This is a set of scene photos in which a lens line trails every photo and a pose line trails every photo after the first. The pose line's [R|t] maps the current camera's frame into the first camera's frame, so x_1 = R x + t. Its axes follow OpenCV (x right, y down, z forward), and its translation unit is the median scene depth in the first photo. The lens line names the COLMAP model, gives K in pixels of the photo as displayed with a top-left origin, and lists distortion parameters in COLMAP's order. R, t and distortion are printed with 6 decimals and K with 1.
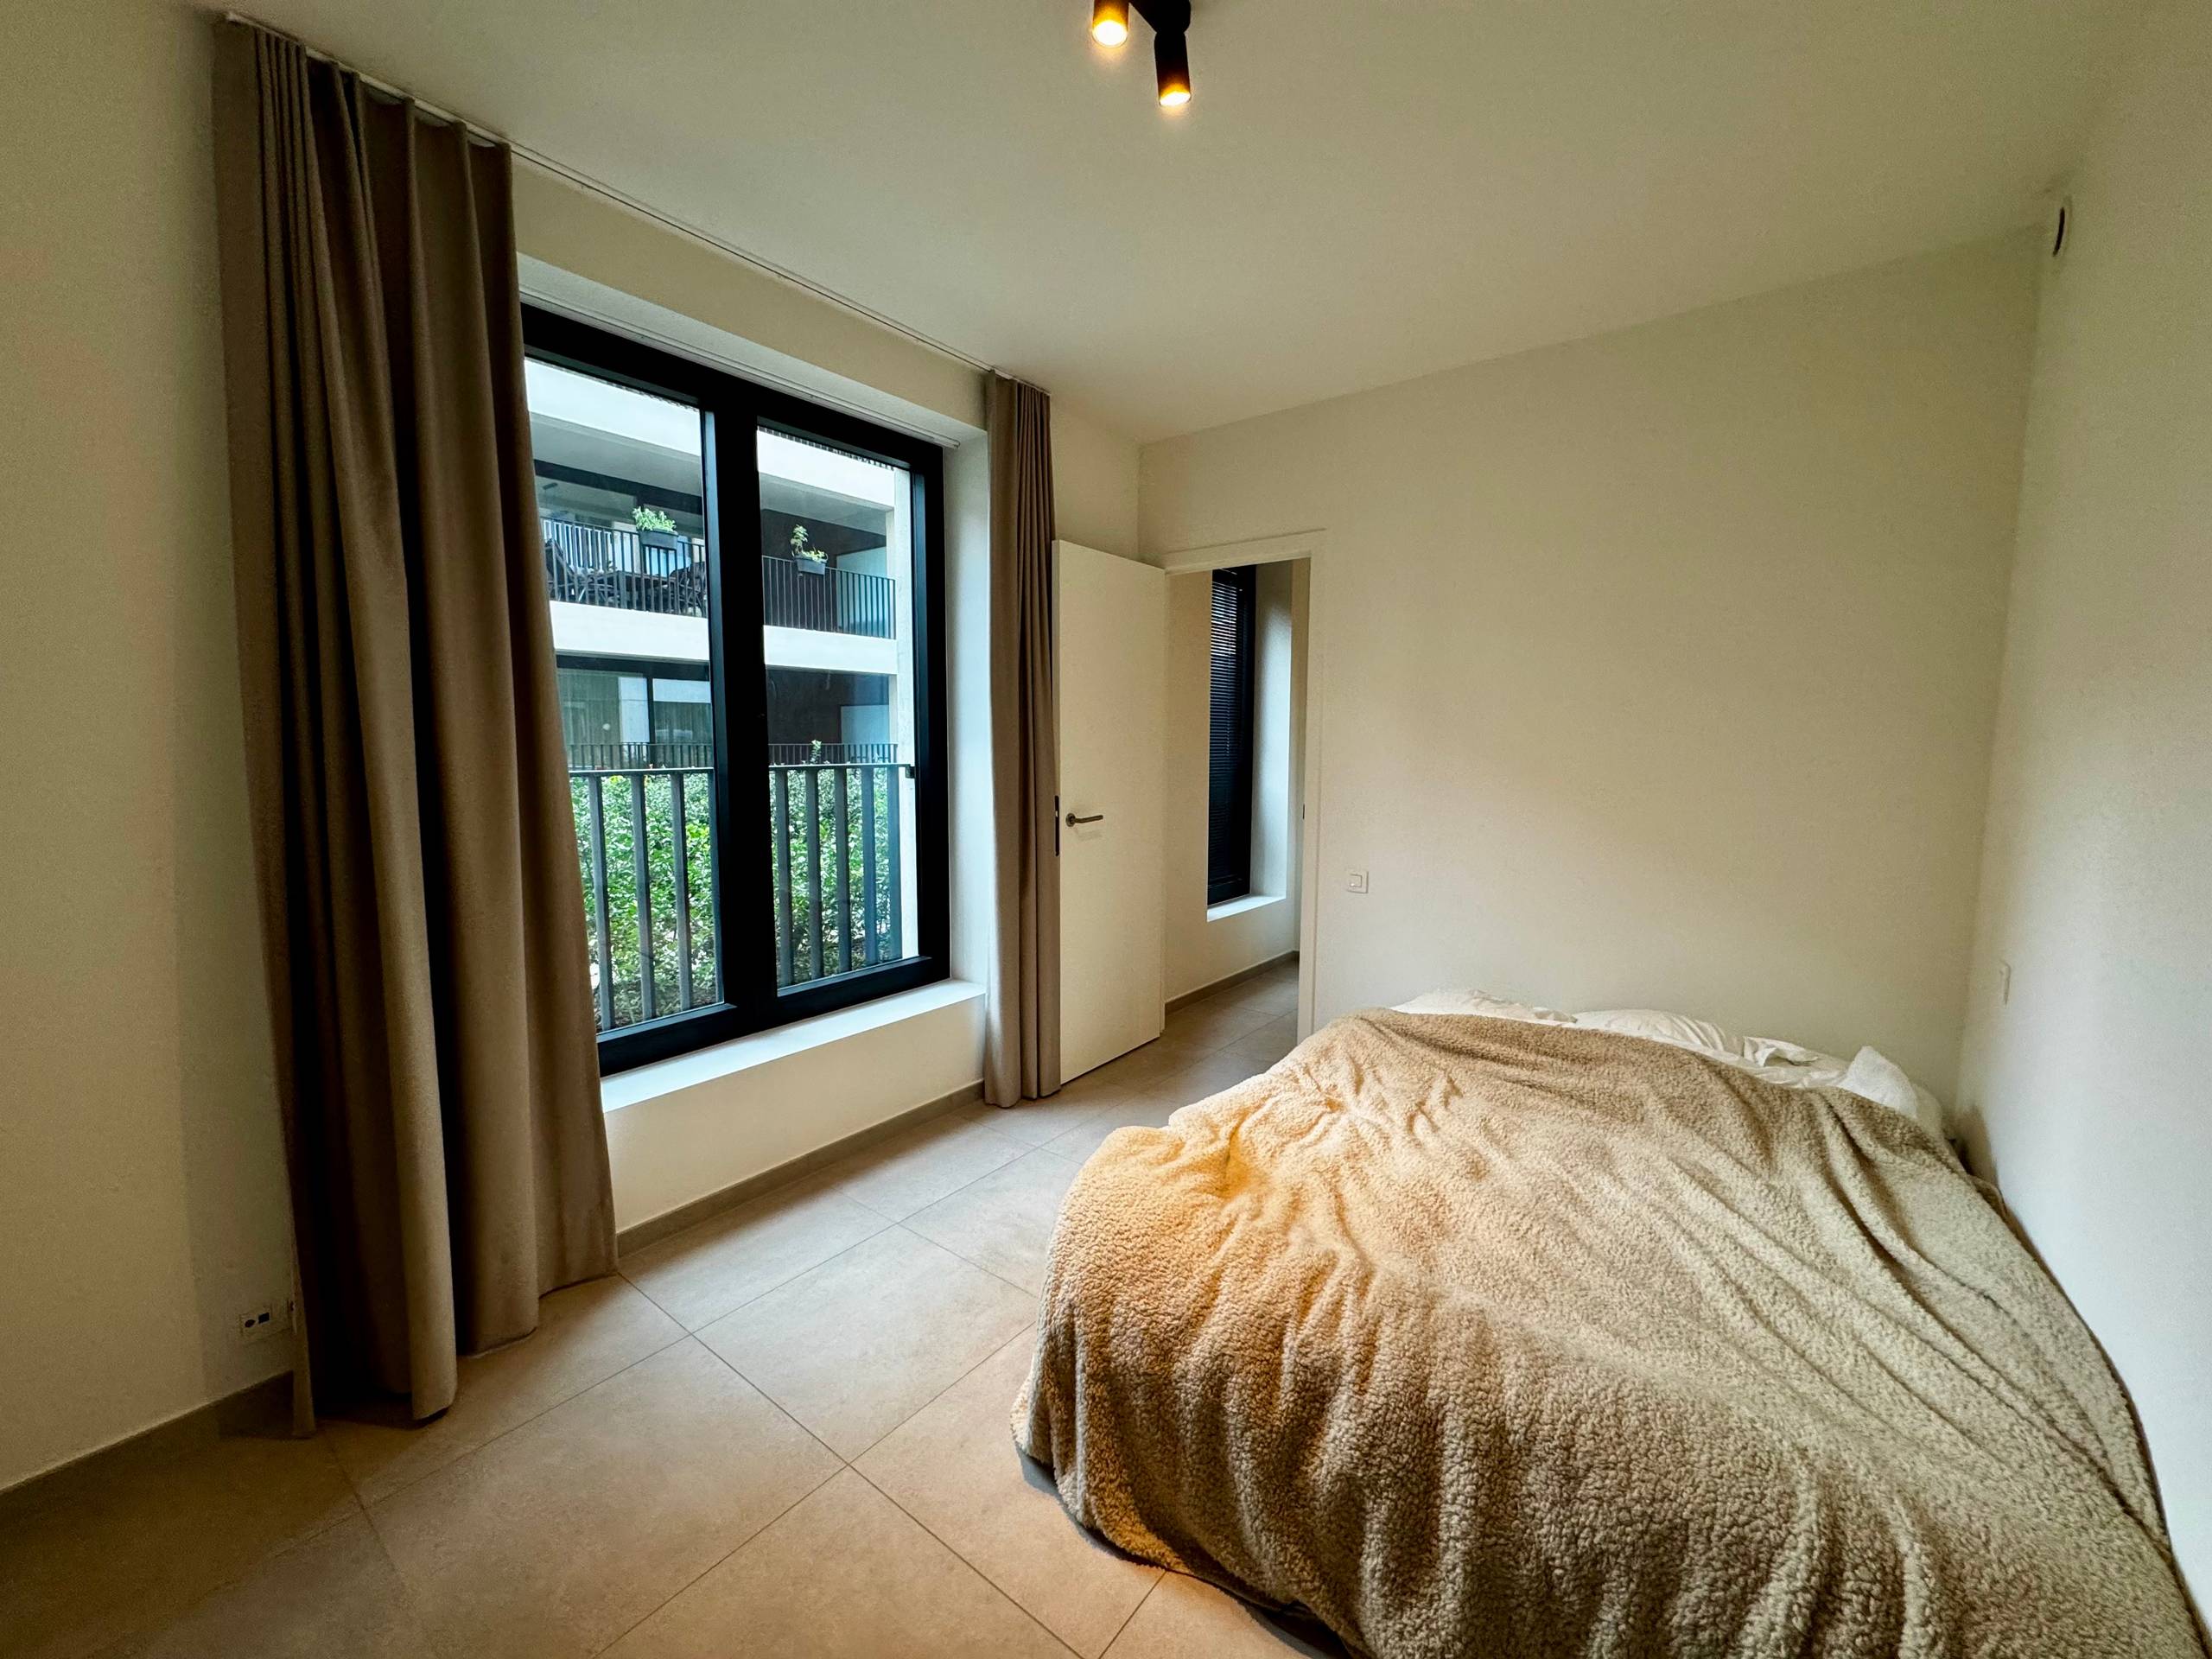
lens RADIAL K [[882.4, 0, 1107.6], [0, 882.4, 825.1], [0, 0, 1]] dist [-0.007897, 0.000822]
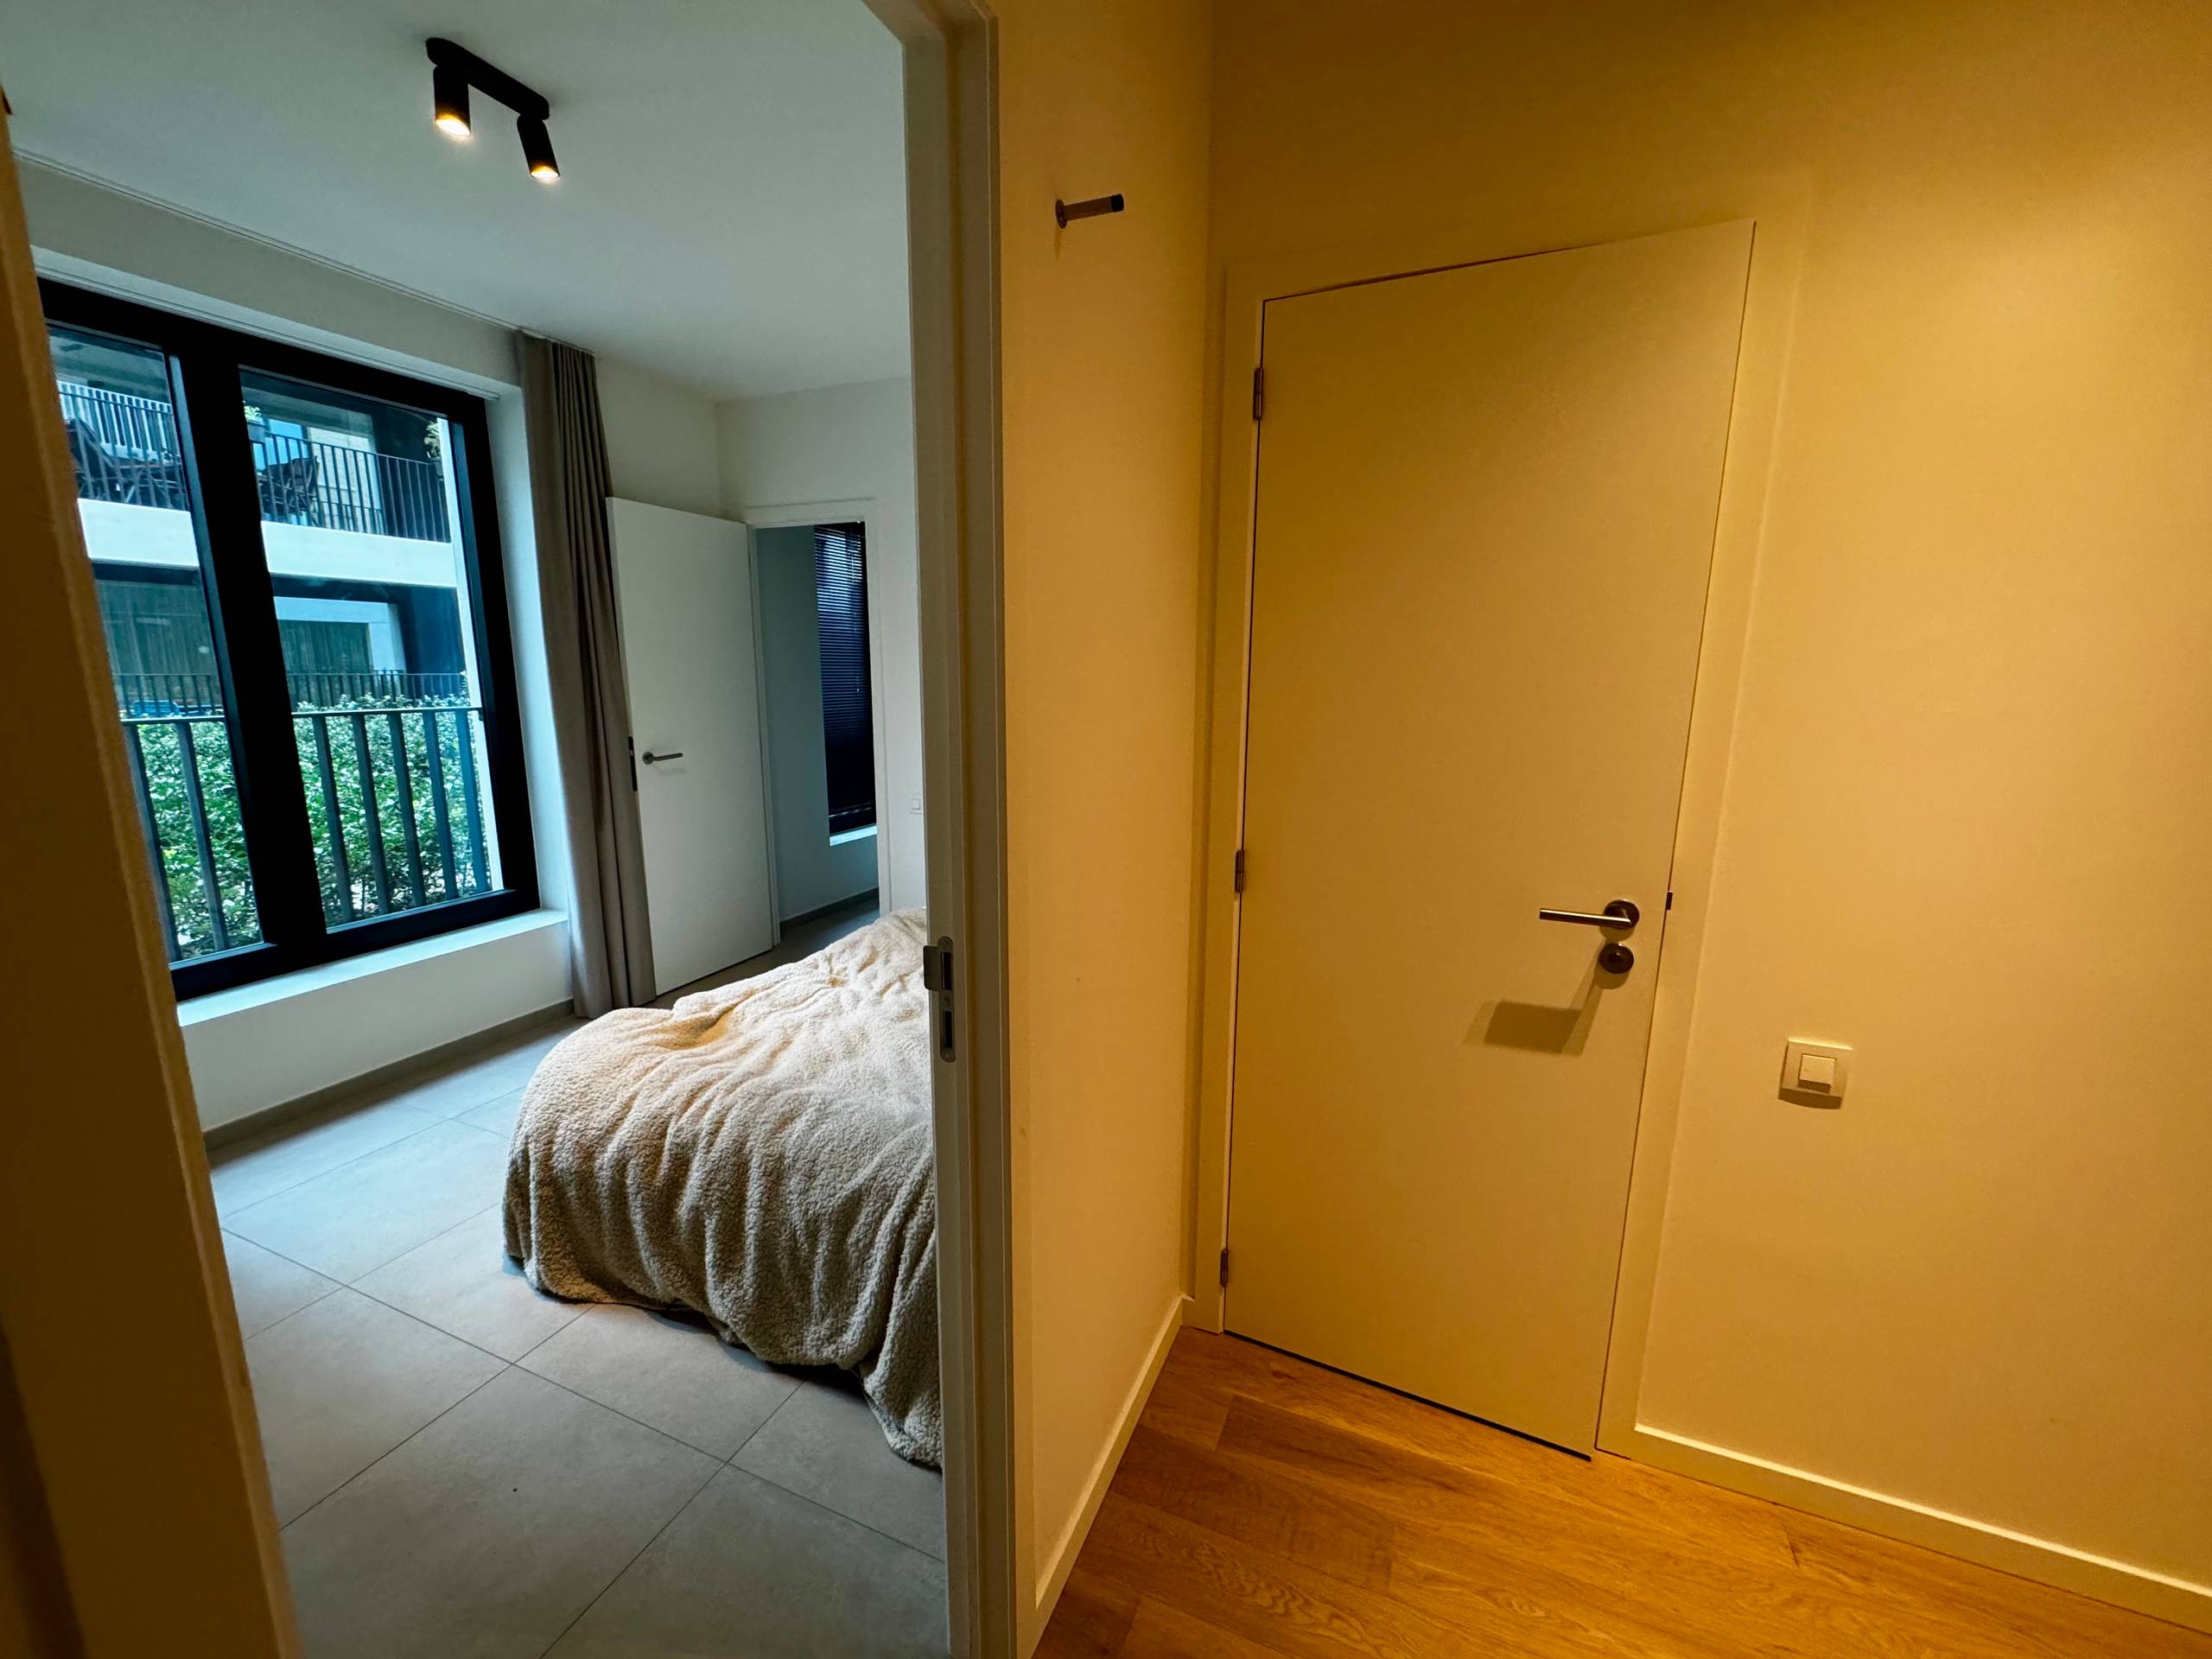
lens RADIAL K [[882.4, 0, 1107.6], [0, 882.4, 825.6], [0, 0, 1]] dist [-0.007897, 0.000822]
pose [[0.964262, -0.042624, 0.261498, 0.343261], [0.020603, 0.996049, 0.086380, -0.007738], [-0.264147, -0.077906, 0.961331, -0.329481]]
